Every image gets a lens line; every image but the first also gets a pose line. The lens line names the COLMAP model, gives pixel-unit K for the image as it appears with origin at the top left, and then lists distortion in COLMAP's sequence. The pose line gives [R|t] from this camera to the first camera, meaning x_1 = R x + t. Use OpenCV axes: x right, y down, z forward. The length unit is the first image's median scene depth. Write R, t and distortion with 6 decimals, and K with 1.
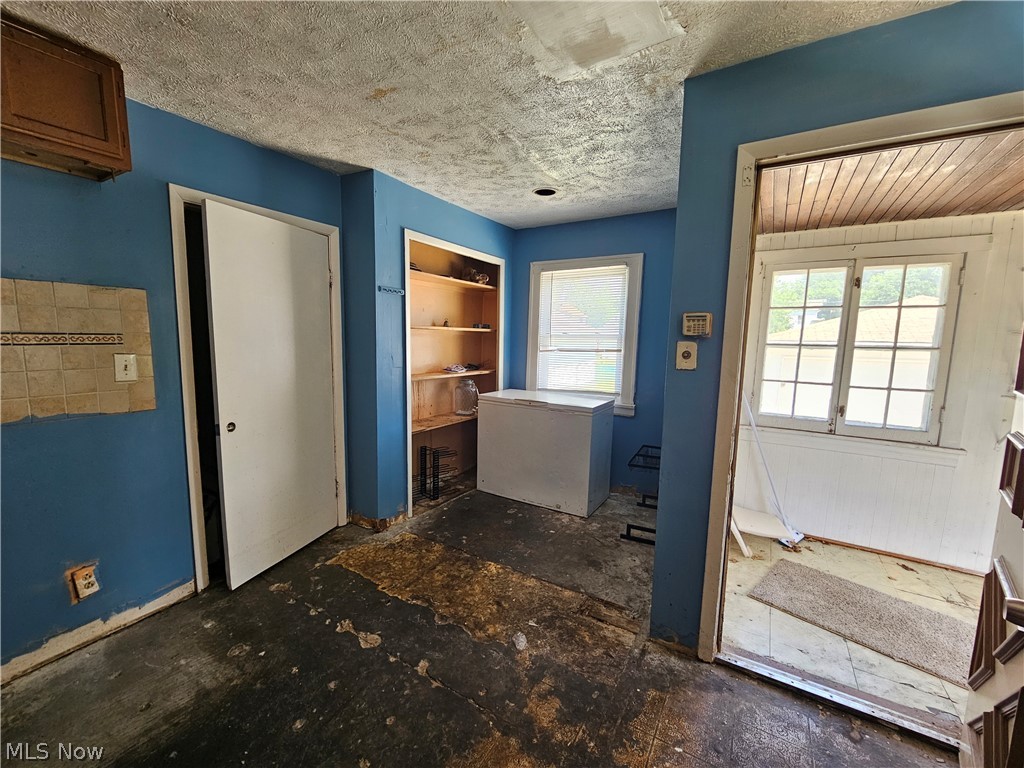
lens RADIAL K [[418.3, 0, 501.3], [0, 418.3, 386.0], [0, 0, 1]] dist [-0.001886, -0.000234]
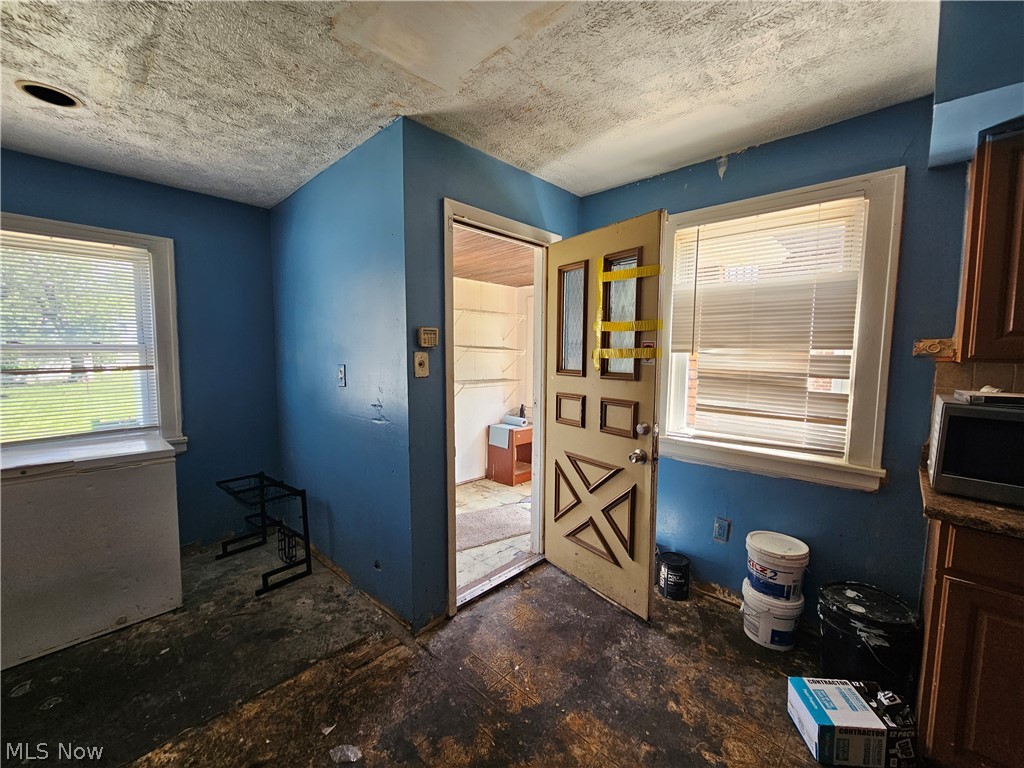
lens RADIAL K [[418.3, 0, 502.8], [0, 418.3, 385.5], [0, 0, 1]] dist [-0.001886, -0.000234]
pose [[0.210943, -0.090302, 0.973318, -0.538199], [0.114691, 0.991133, 0.067098, -0.059022], [-0.970747, 0.097477, 0.219429, 0.476755]]
